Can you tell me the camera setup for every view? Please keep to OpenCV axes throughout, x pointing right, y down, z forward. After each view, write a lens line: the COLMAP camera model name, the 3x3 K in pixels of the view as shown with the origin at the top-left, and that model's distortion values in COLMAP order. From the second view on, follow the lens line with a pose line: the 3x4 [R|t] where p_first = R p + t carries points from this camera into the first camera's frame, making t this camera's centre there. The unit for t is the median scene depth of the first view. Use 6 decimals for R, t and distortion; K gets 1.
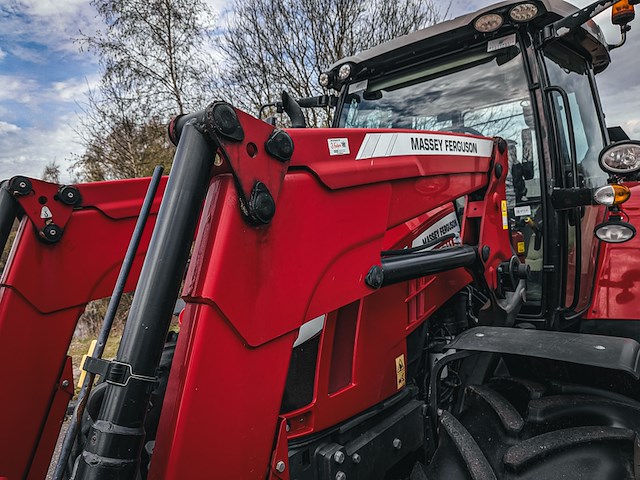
lens RADIAL K [[438.5, 0, 320.0], [0, 438.5, 240.0], [0, 0, 1]] dist [0.008190, -0.021671]
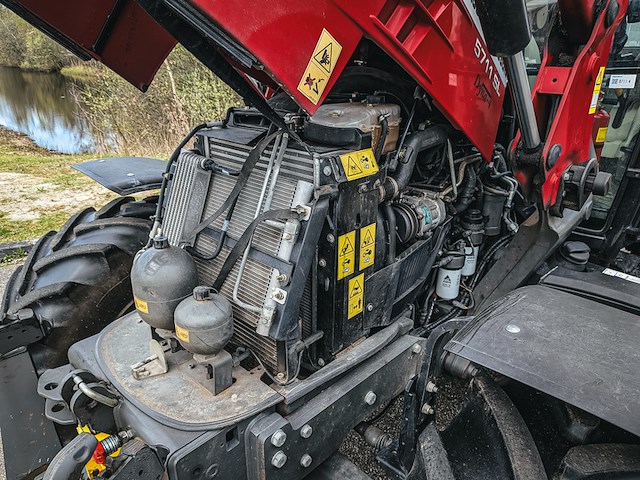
lens RADIAL K [[438.5, 0, 320.0], [0, 438.5, 240.0], [0, 0, 1]] dist [0.008190, -0.021671]
pose [[0.992764, 0.110652, -0.046648, 0.075336], [-0.084776, 0.920950, 0.380346, -0.067923], [0.085046, -0.373640, 0.923667, 0.305764]]
